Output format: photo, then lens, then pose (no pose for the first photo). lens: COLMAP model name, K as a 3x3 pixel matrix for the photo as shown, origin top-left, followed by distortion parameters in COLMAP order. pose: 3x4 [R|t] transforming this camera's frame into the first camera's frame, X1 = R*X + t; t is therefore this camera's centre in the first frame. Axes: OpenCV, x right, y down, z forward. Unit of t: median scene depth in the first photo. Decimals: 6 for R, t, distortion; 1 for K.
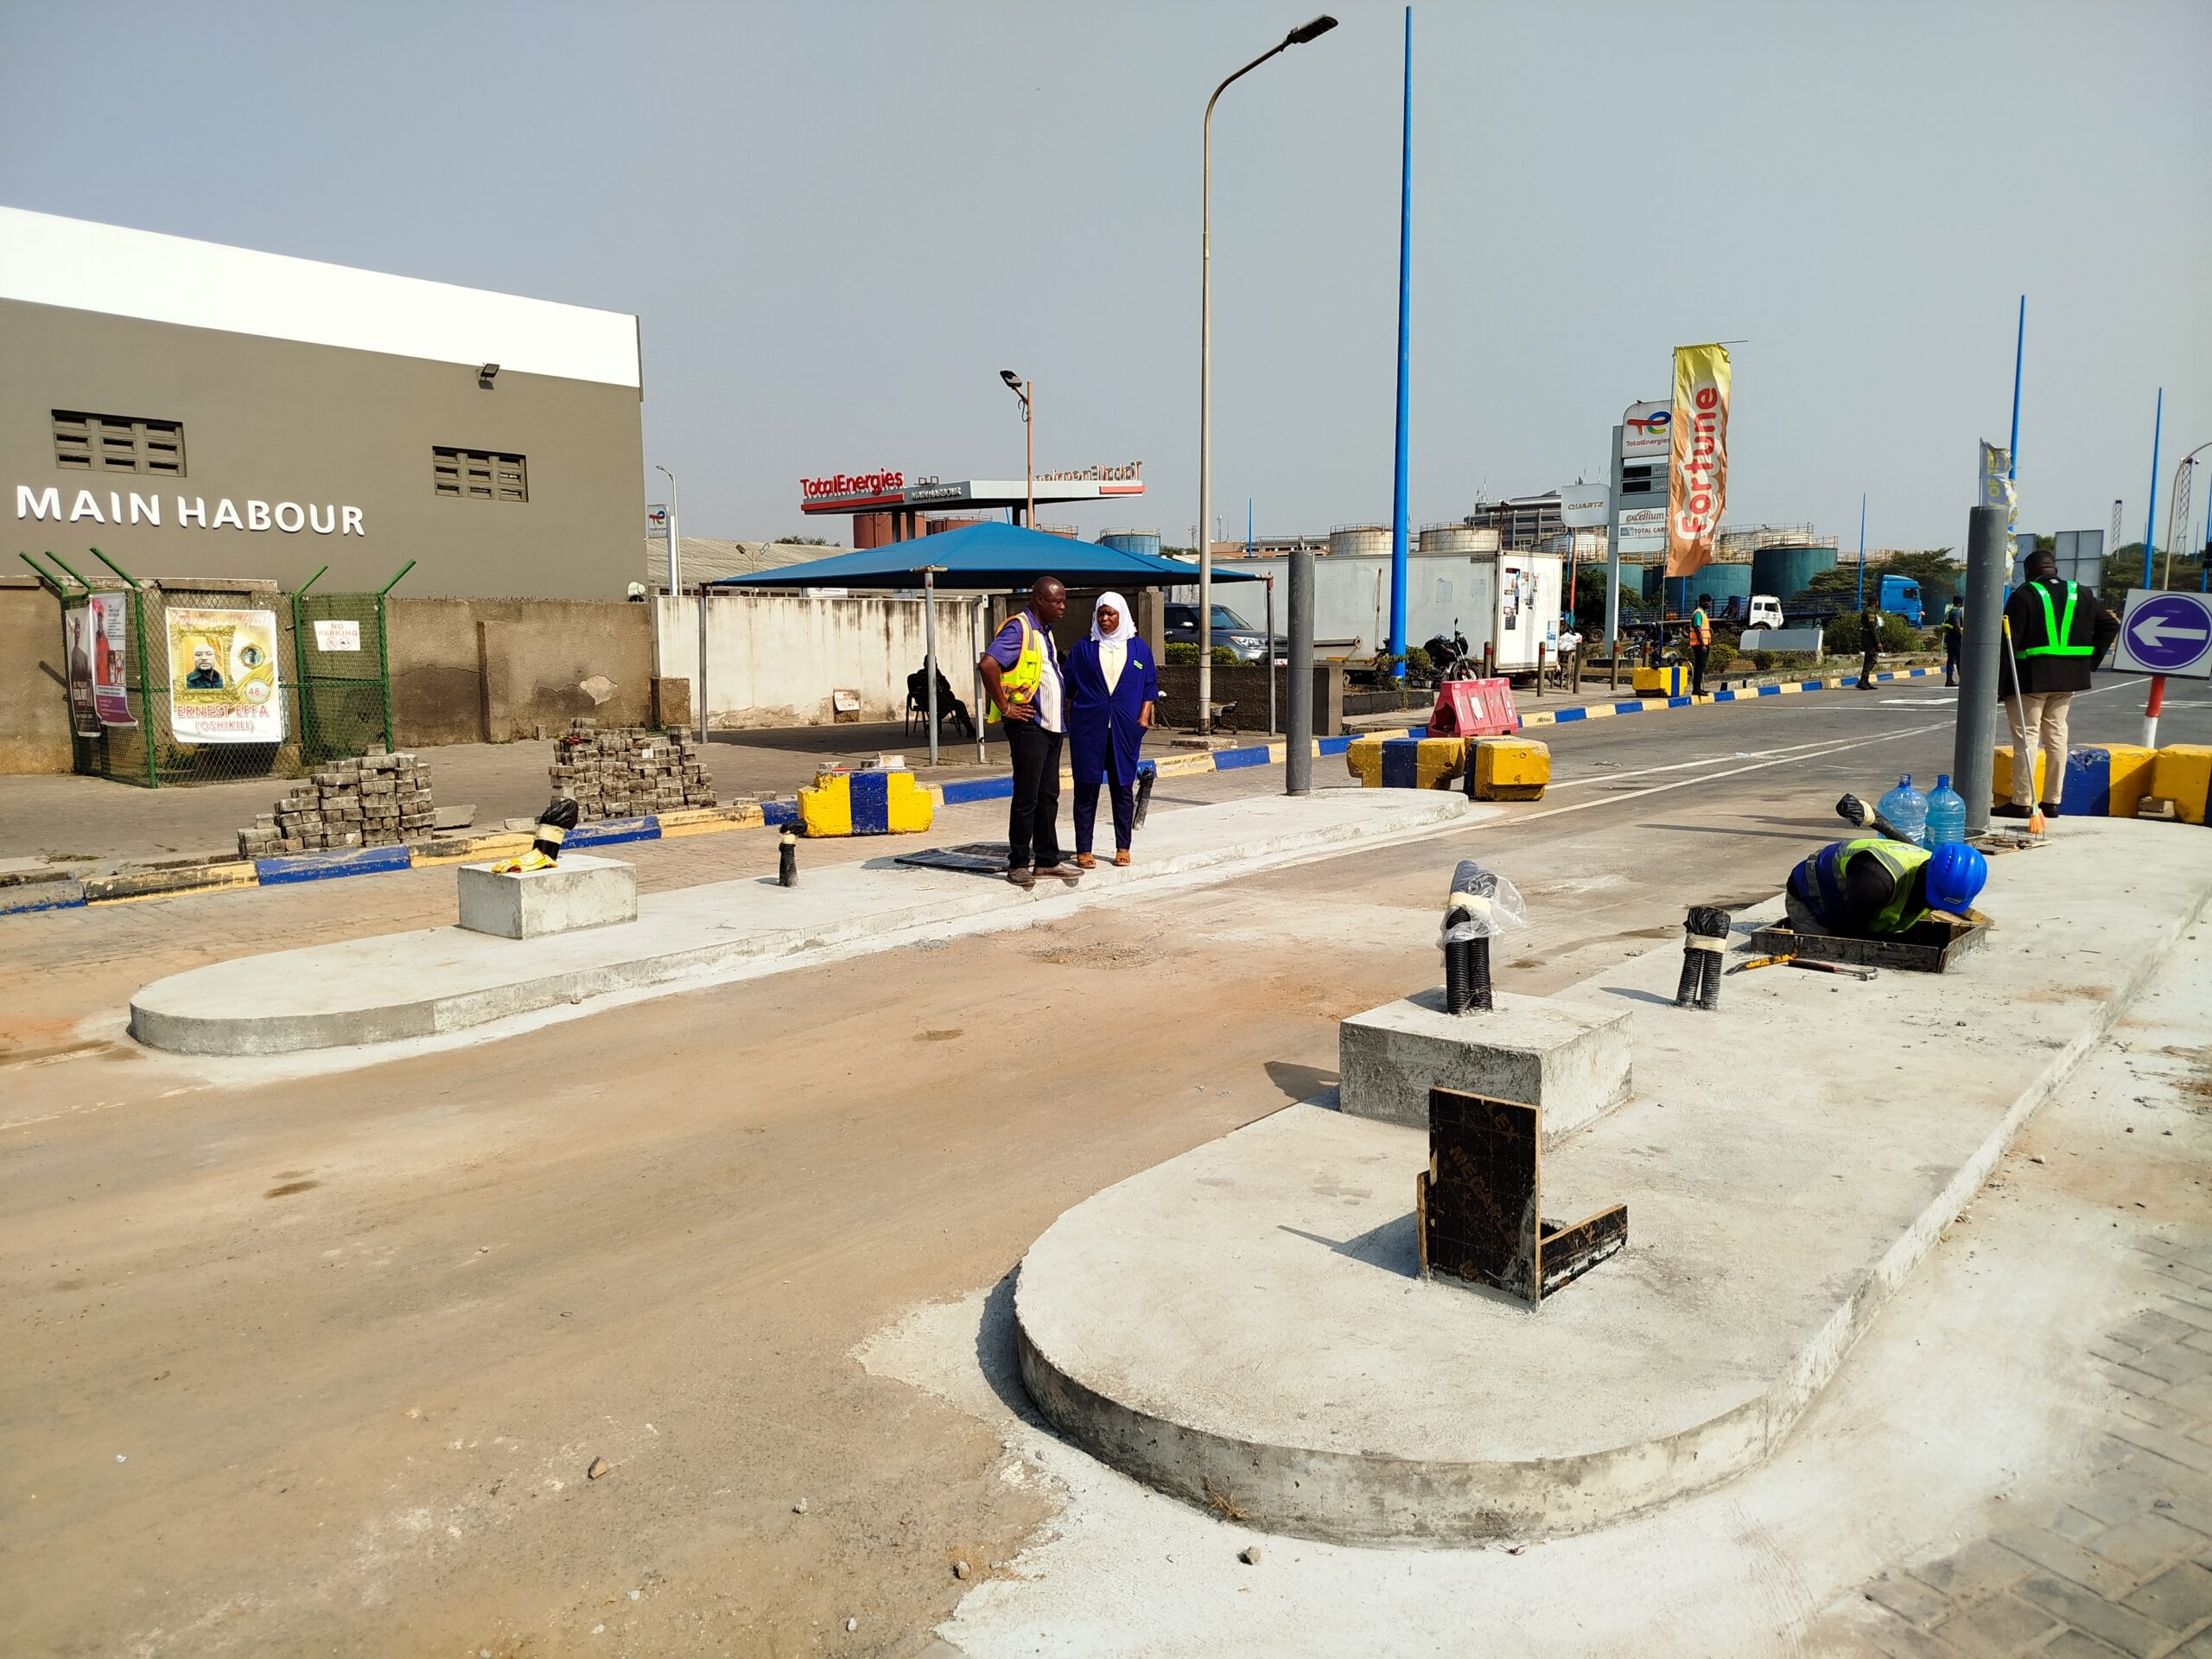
lens RADIAL K [[1603.7, 0, 1106.0], [0, 1603.7, 829.5], [0, 0, 1]] dist [0.103484, -0.171072]
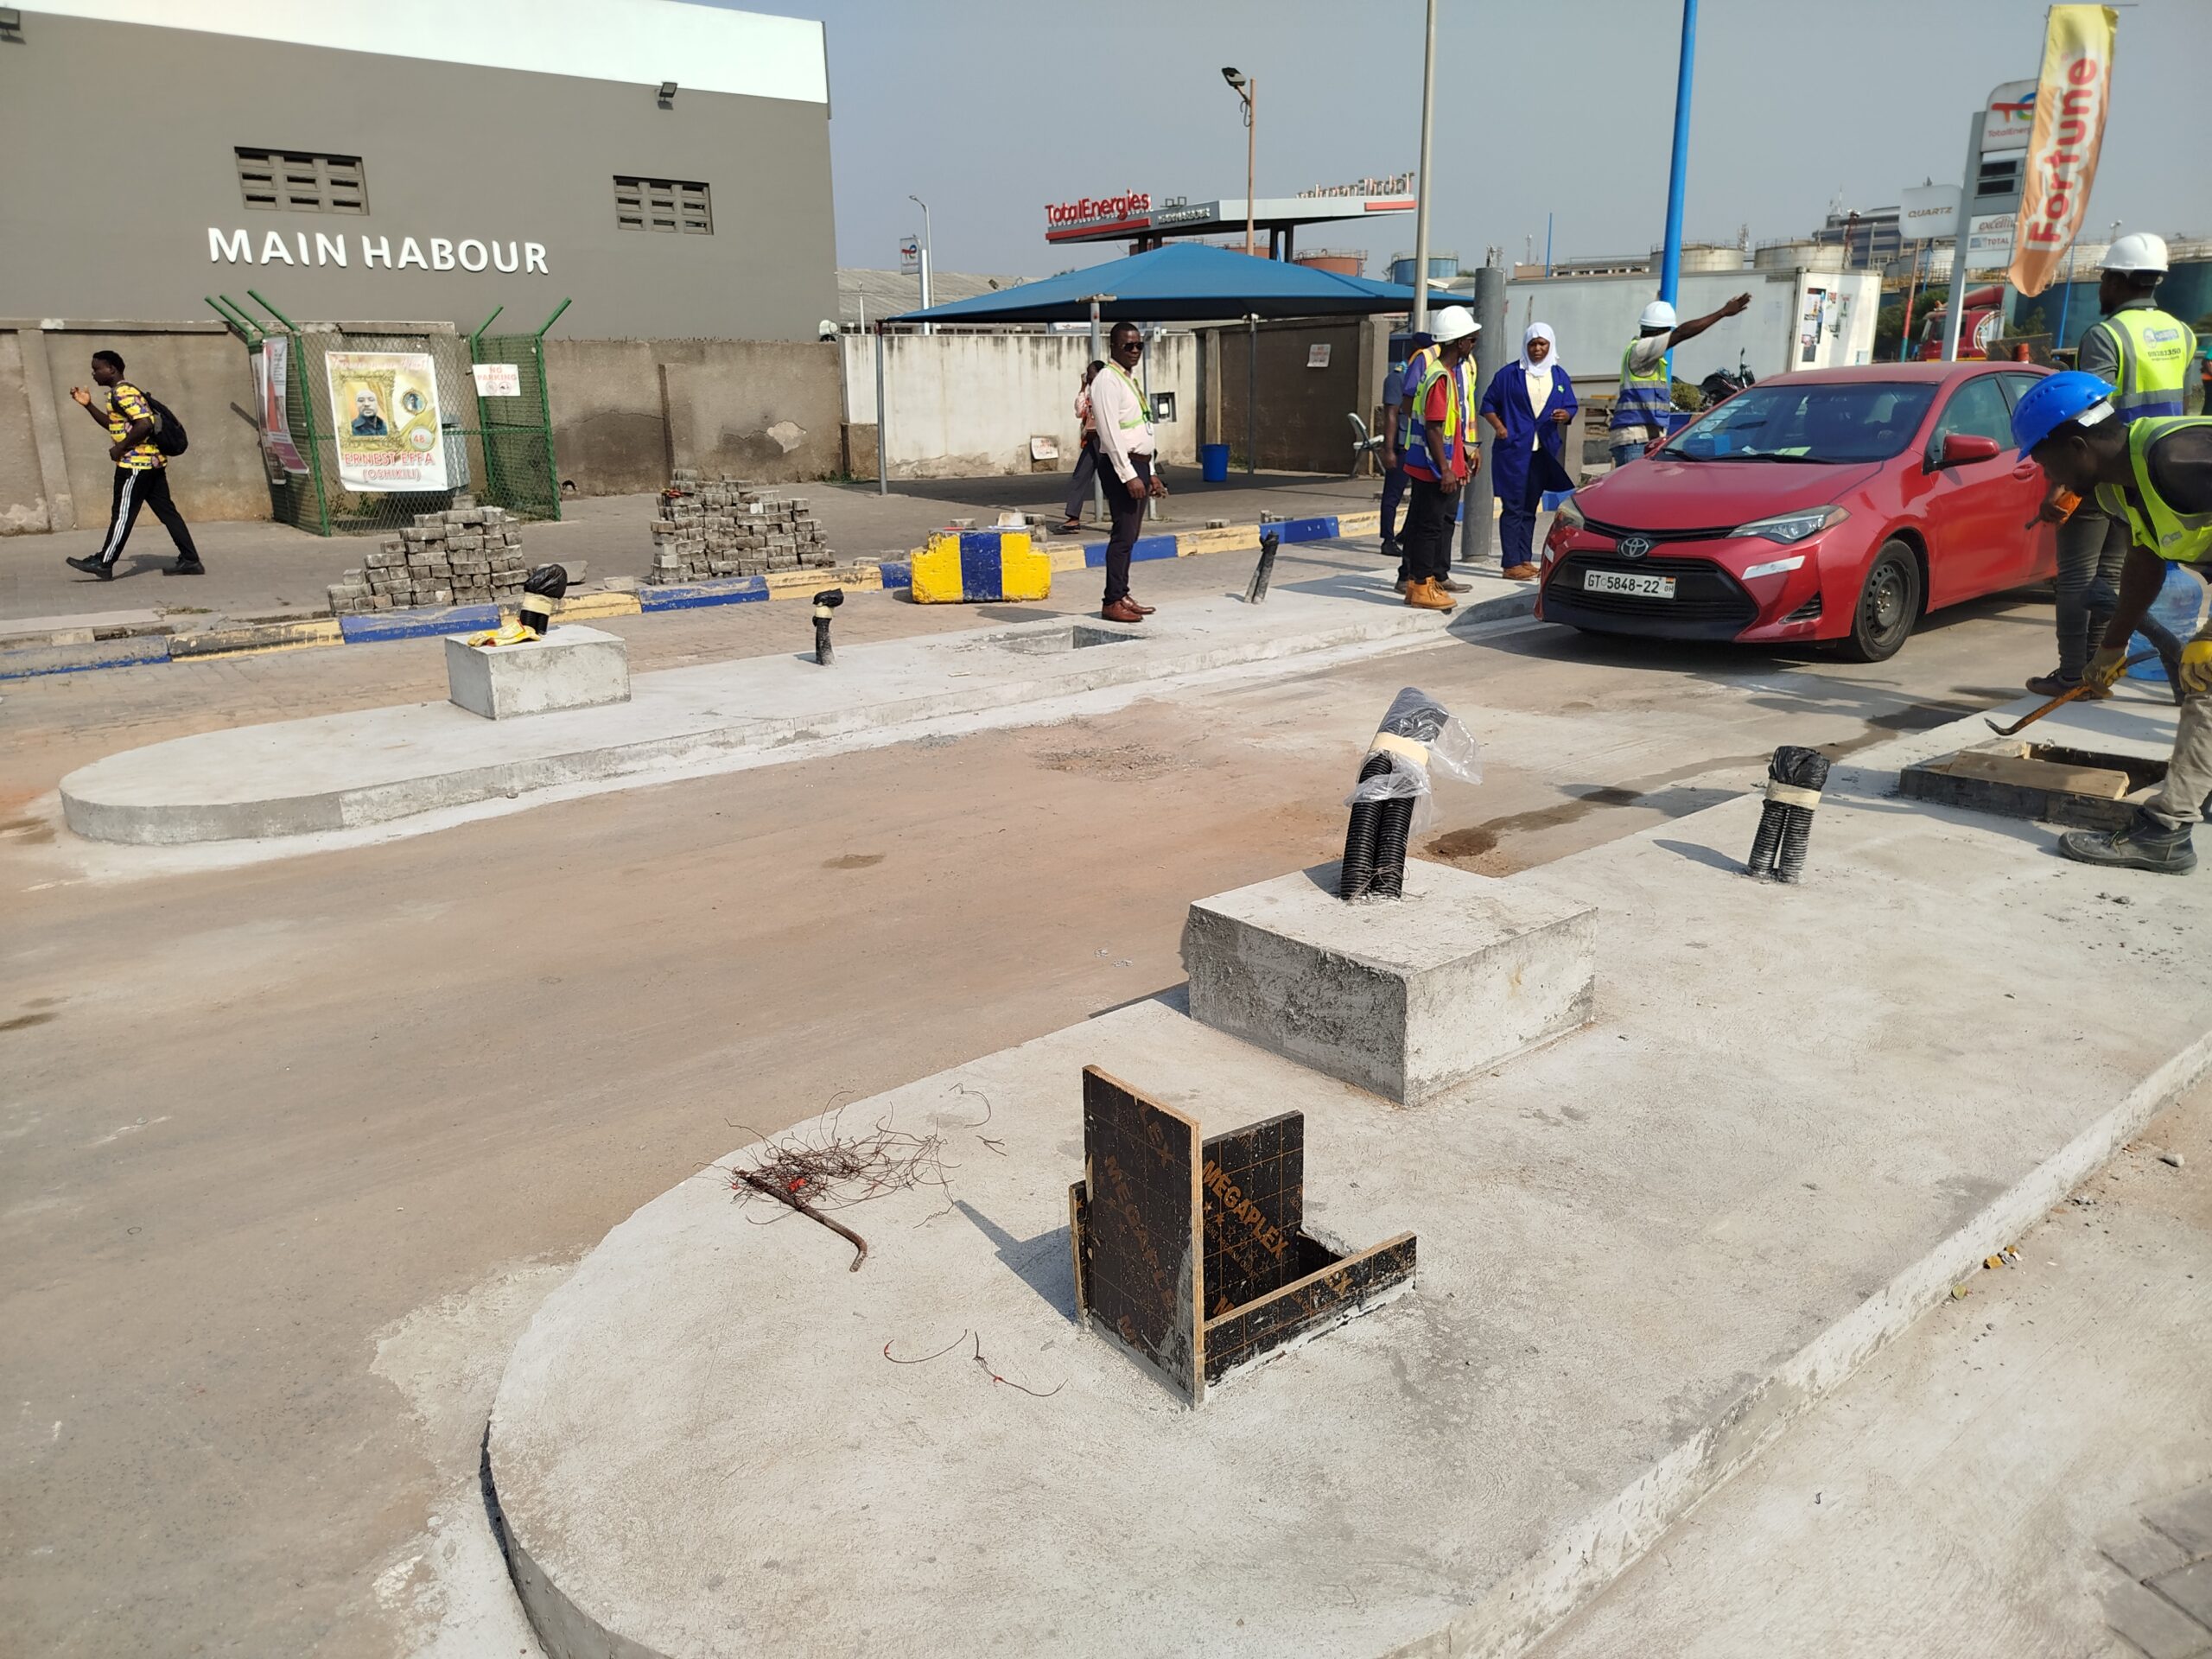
lens RADIAL K [[1563.1, 0, 1147.5], [0, 1563.1, 823.2], [0, 0, 1]] dist [0.076593, -0.123452]
pose [[0.982226, 0.044793, -0.182280, 0.131344], [-0.015611, 0.987239, 0.158478, -0.017161], [0.187053, -0.152815, 0.970391, 0.148179]]
